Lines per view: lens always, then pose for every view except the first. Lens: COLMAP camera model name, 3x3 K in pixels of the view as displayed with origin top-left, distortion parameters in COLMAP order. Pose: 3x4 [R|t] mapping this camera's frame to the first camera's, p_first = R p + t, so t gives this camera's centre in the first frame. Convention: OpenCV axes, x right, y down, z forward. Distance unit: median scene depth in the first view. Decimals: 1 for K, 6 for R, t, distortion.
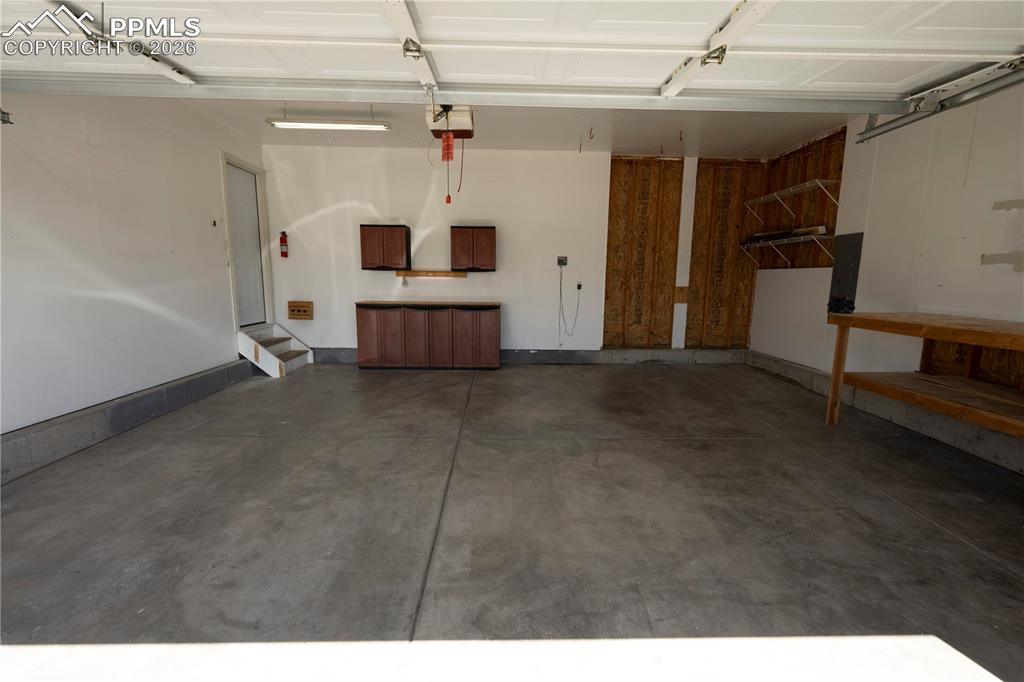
lens RADIAL K [[423.9, 0, 514.1], [0, 423.9, 346.2], [0, 0, 1]] dist [-0.000077, -0.000101]
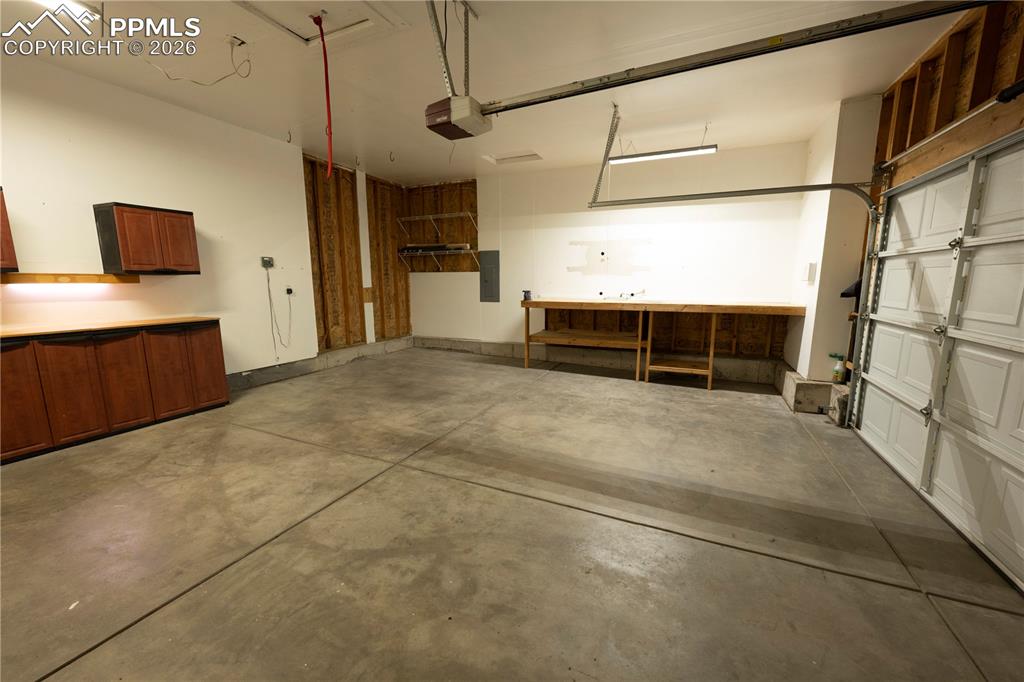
lens RADIAL K [[389.5, 0, 508.2], [0, 389.5, 345.9], [0, 0, 1]] dist [-0.000124, -0.000057]
pose [[0.469164, -0.160719, 0.868363, -0.433379], [0.149113, 0.983599, 0.101483, -0.048125], [-0.870431, 0.081872, 0.485434, 0.239344]]
